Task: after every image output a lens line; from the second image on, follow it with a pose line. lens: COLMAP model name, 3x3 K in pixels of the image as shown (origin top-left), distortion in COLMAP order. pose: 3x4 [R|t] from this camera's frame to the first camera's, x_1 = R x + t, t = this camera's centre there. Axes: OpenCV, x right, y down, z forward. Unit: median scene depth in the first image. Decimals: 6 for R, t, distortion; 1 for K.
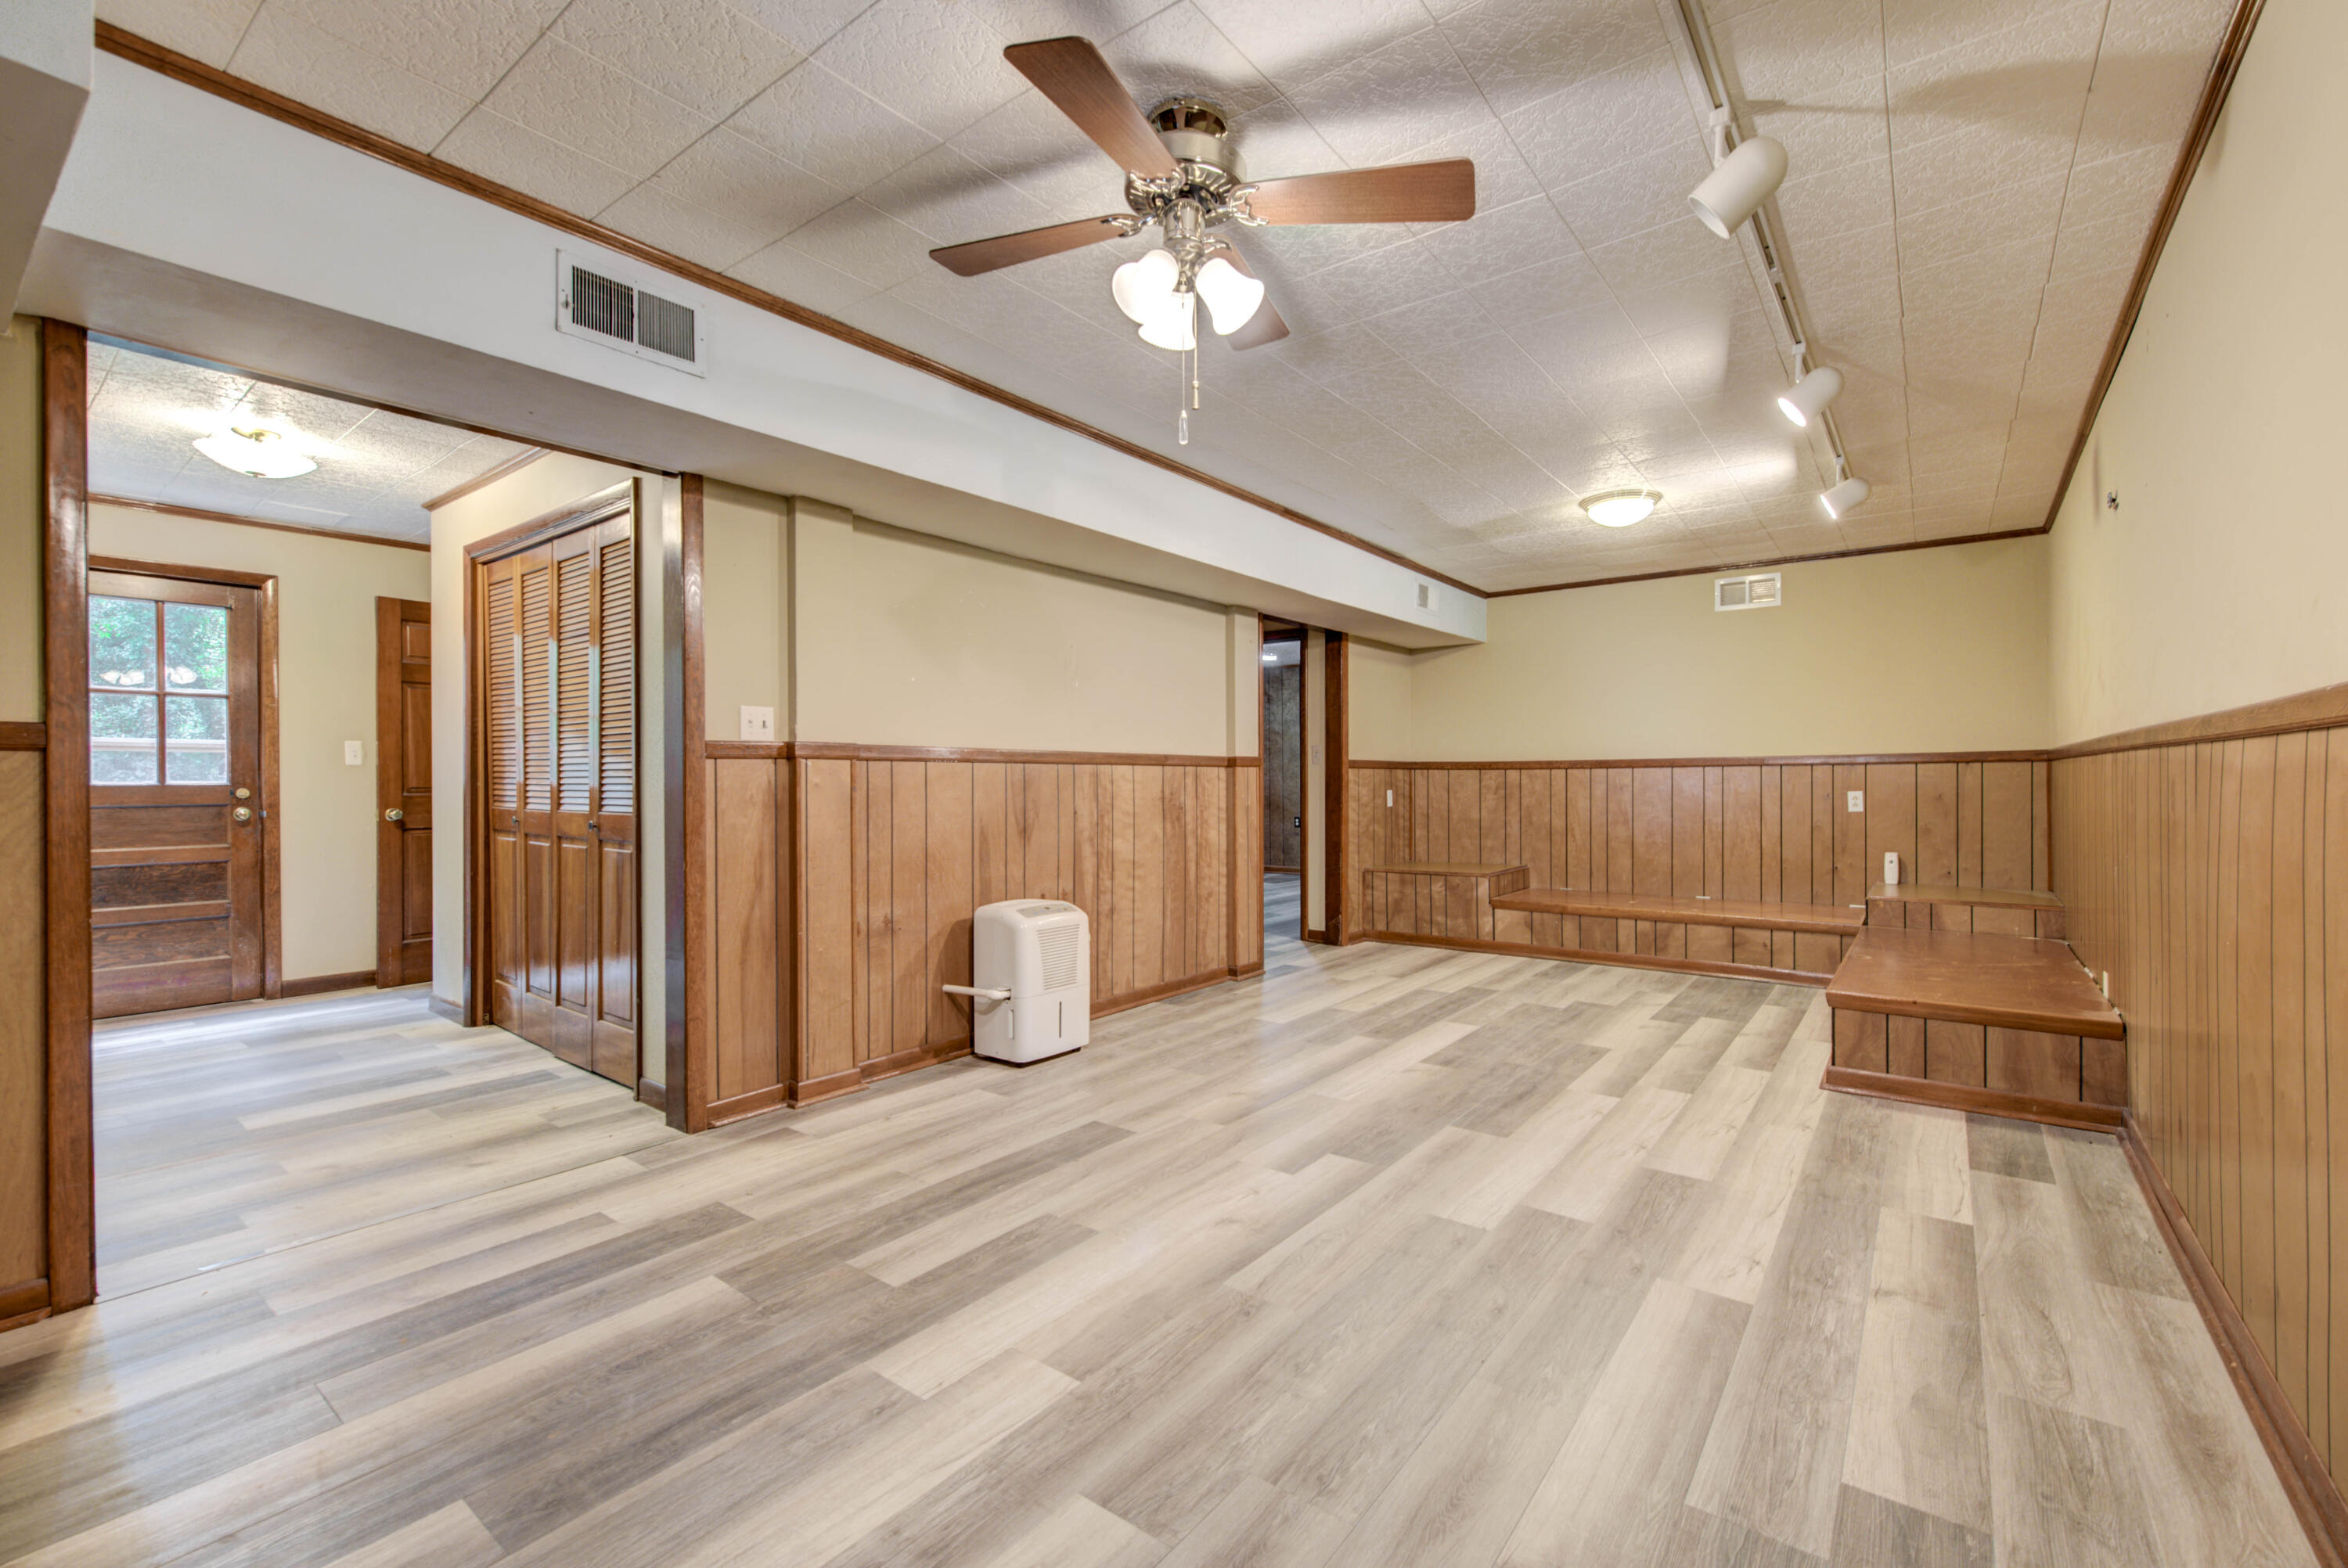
lens RADIAL K [[1003.9, 0, 1175.0], [0, 1003.9, 780.0], [0, 0, 1]] dist [0.000443, 0.000098]
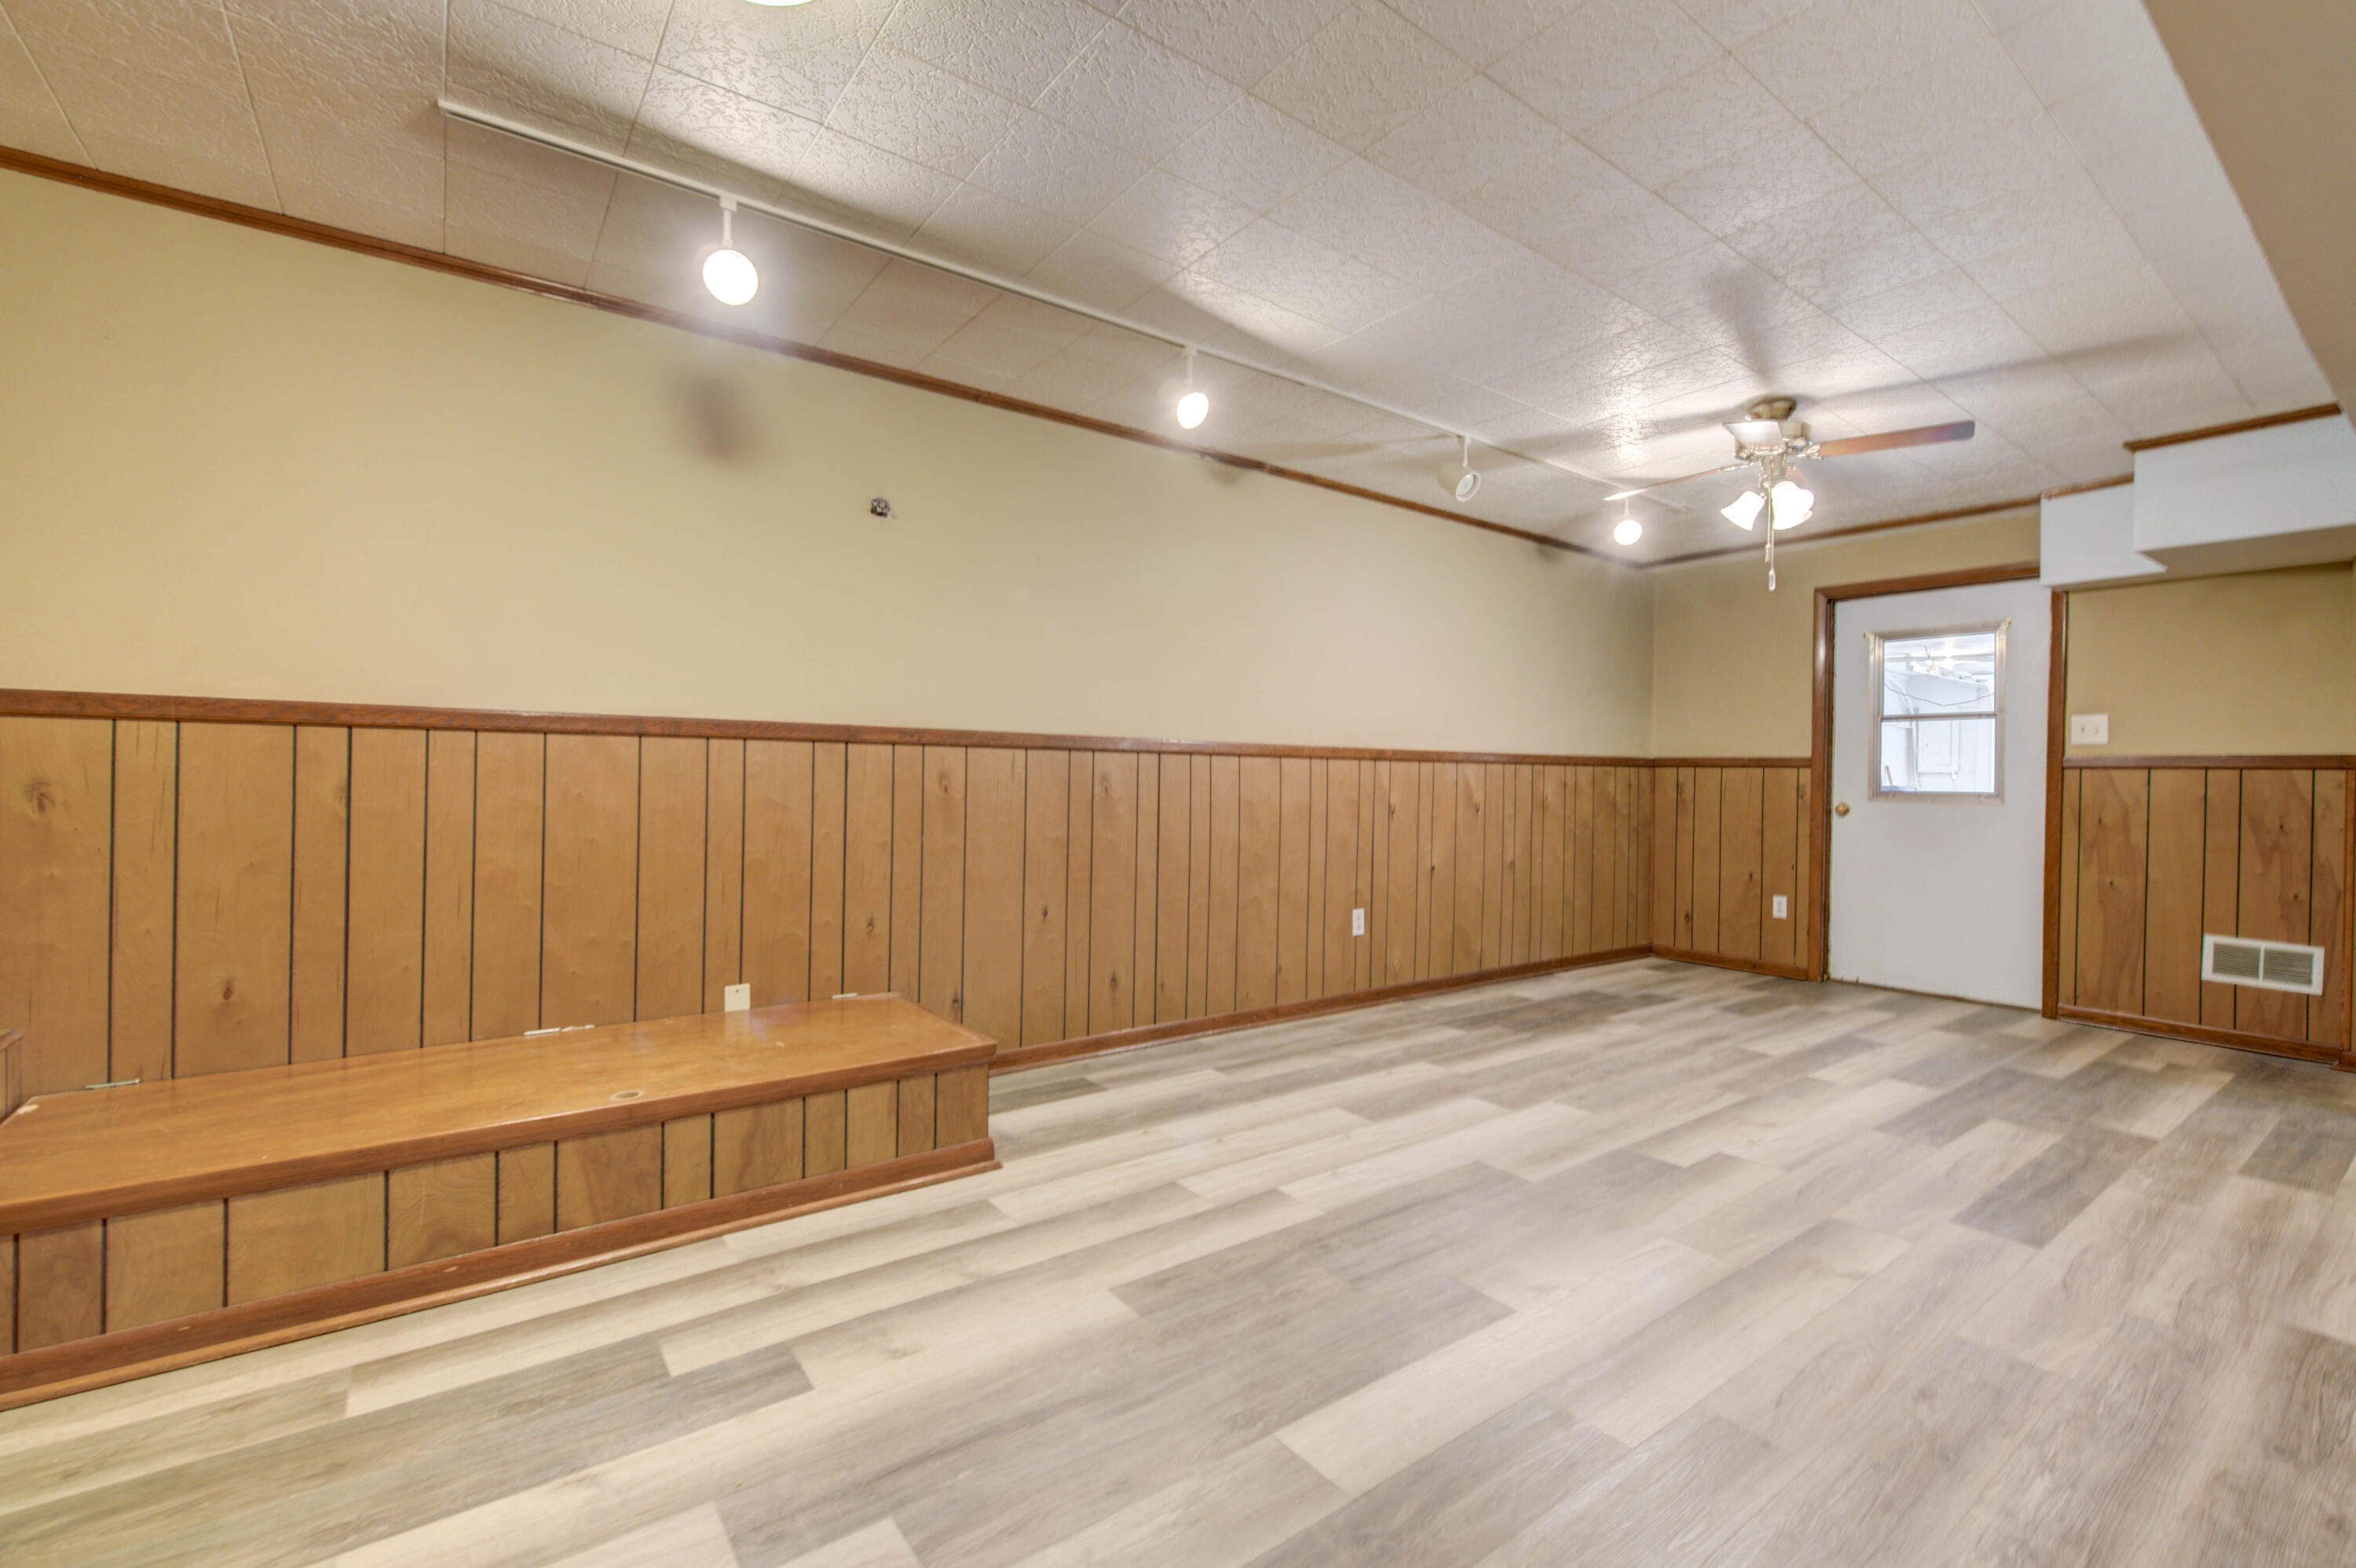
lens RADIAL K [[1019.9, 0, 1180.2], [0, 1019.9, 778.7], [0, 0, 1]] dist [0.000458, -0.001181]
pose [[-0.962597, -0.011390, 0.270698, 0.369294], [-0.009911, 0.999928, 0.006829, -0.002097], [-0.270756, 0.003891, -0.962640, 2.135964]]
